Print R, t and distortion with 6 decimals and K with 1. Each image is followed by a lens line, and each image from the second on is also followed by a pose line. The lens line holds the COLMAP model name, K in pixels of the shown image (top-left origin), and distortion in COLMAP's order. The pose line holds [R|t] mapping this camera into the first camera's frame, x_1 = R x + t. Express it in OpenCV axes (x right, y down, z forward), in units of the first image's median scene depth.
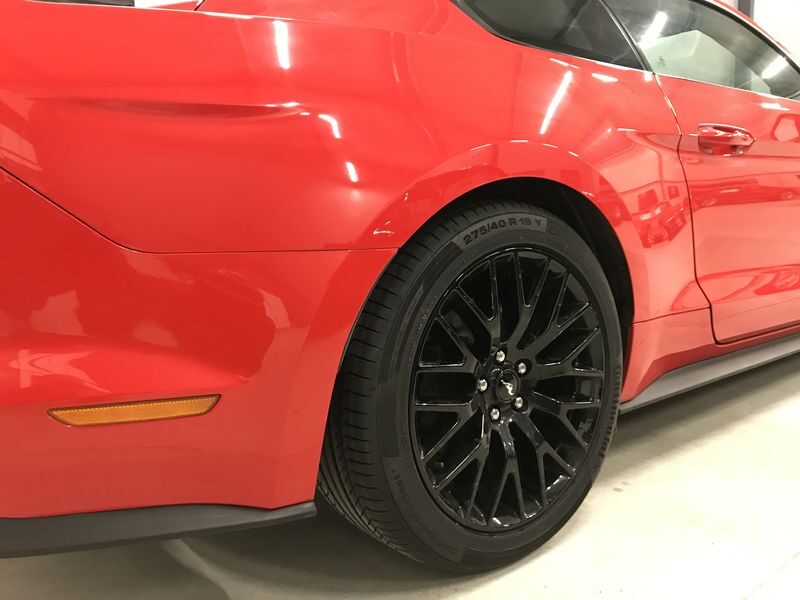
lens RADIAL K [[656.4, 0, 399.3], [0, 656.4, 296.9], [0, 0, 1]] dist [0.009115, 0.002915]
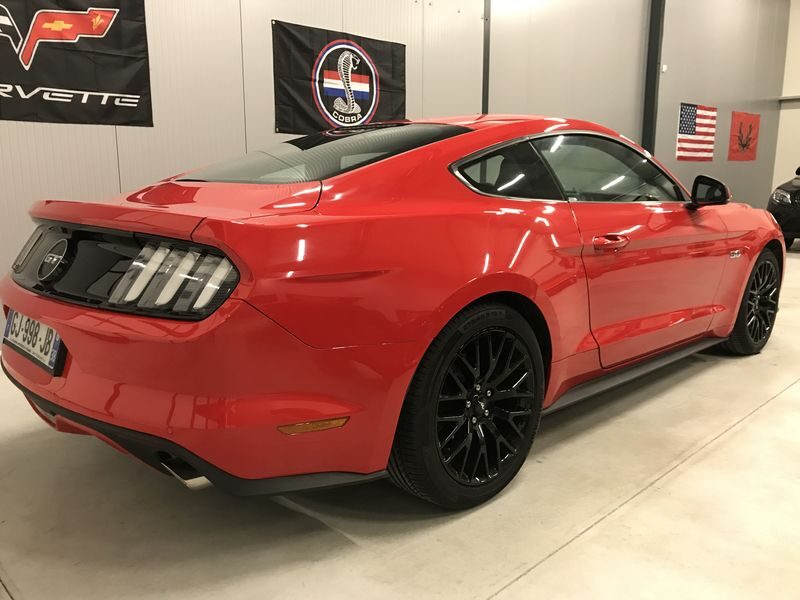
lens RADIAL K [[656.4, 0, 399.3], [0, 656.4, 296.9], [0, 0, 1]] dist [0.009115, 0.002915]
pose [[0.993559, 0.014588, 0.112369, -0.252982], [-0.018376, 0.999295, 0.032753, -0.203009], [-0.111812, -0.034607, 0.993127, -0.705911]]
